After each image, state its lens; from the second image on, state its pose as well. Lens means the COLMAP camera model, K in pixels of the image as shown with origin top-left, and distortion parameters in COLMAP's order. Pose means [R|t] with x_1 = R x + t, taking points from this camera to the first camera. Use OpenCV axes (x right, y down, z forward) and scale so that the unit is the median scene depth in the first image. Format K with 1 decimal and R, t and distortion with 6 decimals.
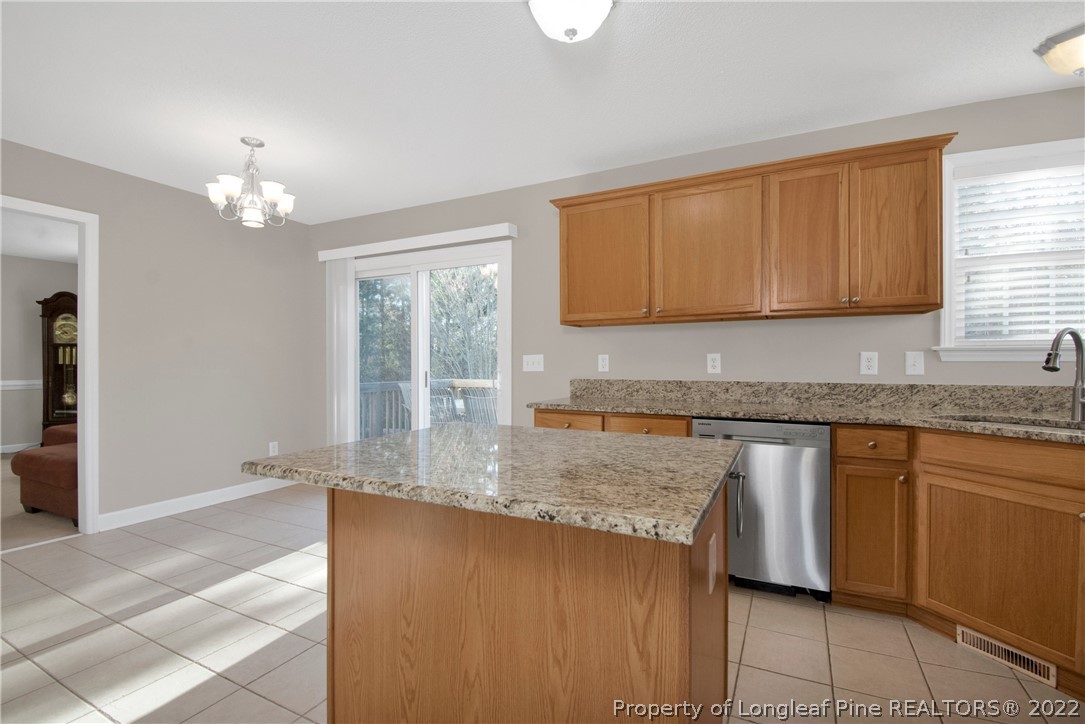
lens RADIAL K [[501.3, 0, 574.1], [0, 501.3, 360.7], [0, 0, 1]] dist [0.001540, -0.017202]
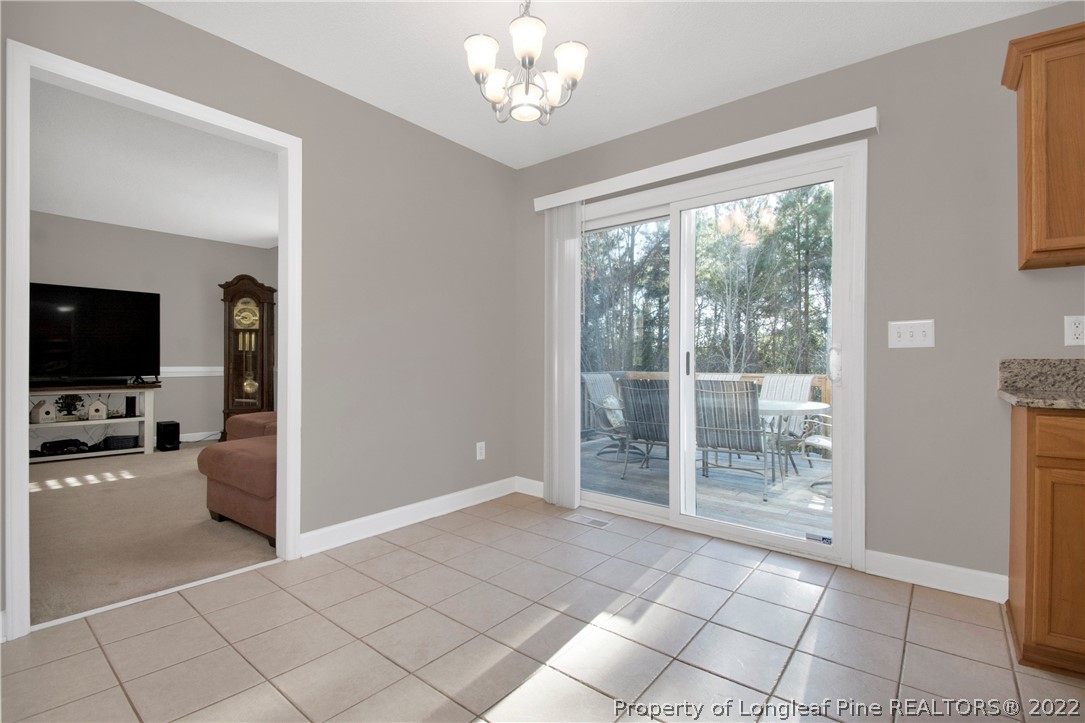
lens RADIAL K [[516.5, 0, 564.7], [0, 516.5, 361.9], [0, 0, 1]] dist [0.000255, -0.018127]
pose [[0.974032, 0.007483, -0.226285, -0.288709], [-0.007509, 0.999972, 0.000744, 0.033834], [0.226284, 0.000975, 0.974061, 0.237406]]
